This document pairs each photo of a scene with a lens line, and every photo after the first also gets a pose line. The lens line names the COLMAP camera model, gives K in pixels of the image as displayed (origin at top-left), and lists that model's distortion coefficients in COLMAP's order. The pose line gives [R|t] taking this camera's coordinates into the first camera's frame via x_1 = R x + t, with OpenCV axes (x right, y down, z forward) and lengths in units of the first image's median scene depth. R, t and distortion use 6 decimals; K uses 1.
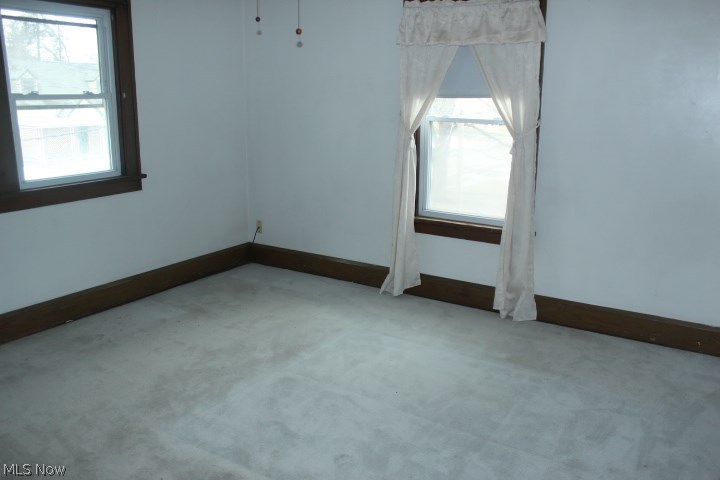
lens RADIAL K [[612.7, 0, 360.9], [0, 612.7, 243.5], [0, 0, 1]] dist [-0.117168, 0.090893]
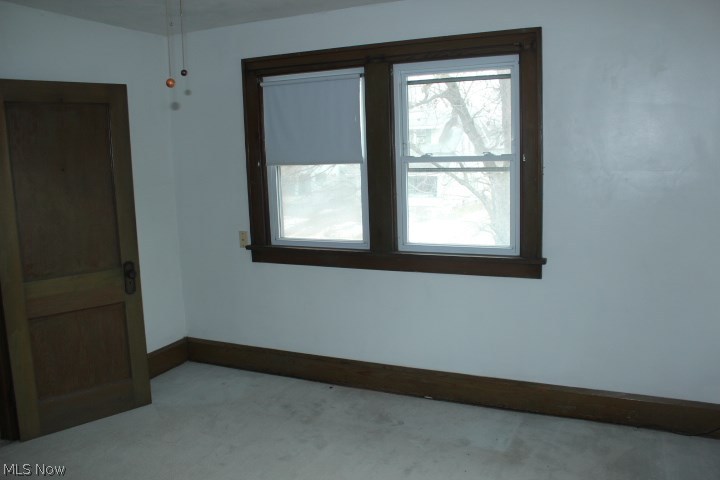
lens RADIAL K [[612.7, 0, 360.4], [0, 612.7, 234.4], [0, 0, 1]] dist [-0.117168, 0.090893]
pose [[0.146006, 0.122152, -0.981713, 0.391024], [-0.216024, 0.972337, 0.088857, -0.178472], [0.965410, 0.199100, 0.168355, 0.696747]]
